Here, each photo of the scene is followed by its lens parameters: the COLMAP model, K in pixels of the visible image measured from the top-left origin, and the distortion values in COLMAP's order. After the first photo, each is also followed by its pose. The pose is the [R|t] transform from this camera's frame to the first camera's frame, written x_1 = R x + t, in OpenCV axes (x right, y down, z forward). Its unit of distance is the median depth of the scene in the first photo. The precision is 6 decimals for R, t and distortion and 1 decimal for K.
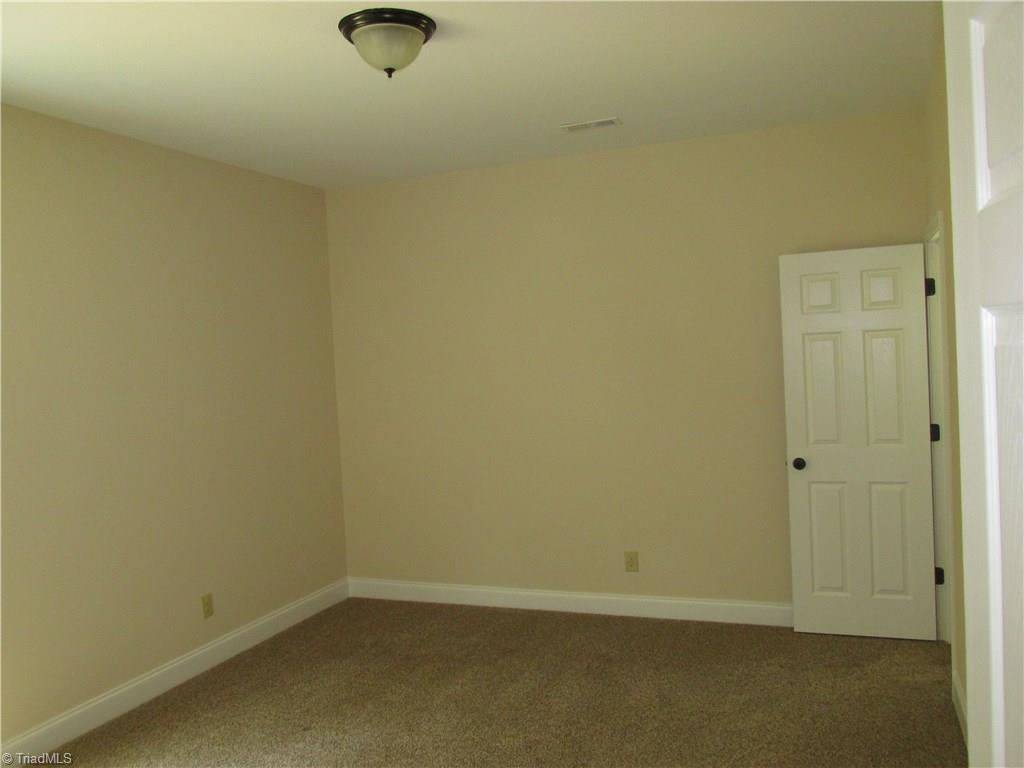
lens RADIAL K [[848.3, 0, 505.8], [0, 848.3, 380.2], [0, 0, 1]] dist [0.018014, 0.000337]
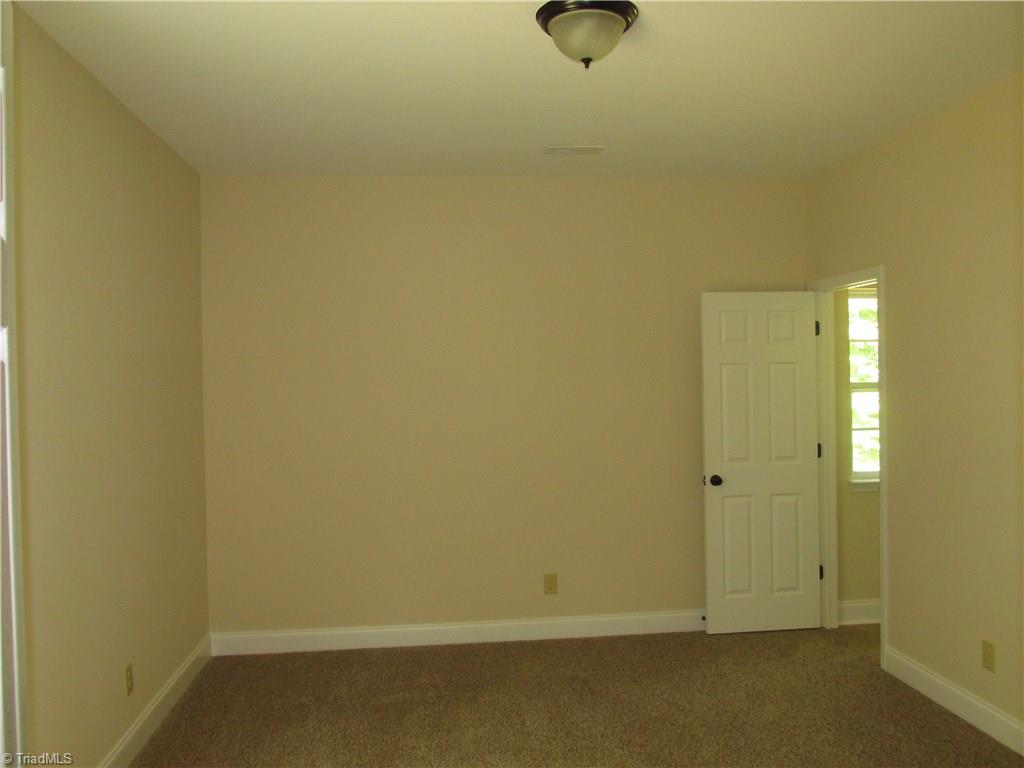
lens RADIAL K [[848.3, 0, 508.3], [0, 848.3, 388.4], [0, 0, 1]] dist [0.018014, 0.000337]
pose [[0.888581, 0.025949, 0.457985, -0.405608], [-0.010786, 0.999305, -0.035693, 0.020667], [-0.458593, 0.026776, 0.888243, 0.136592]]
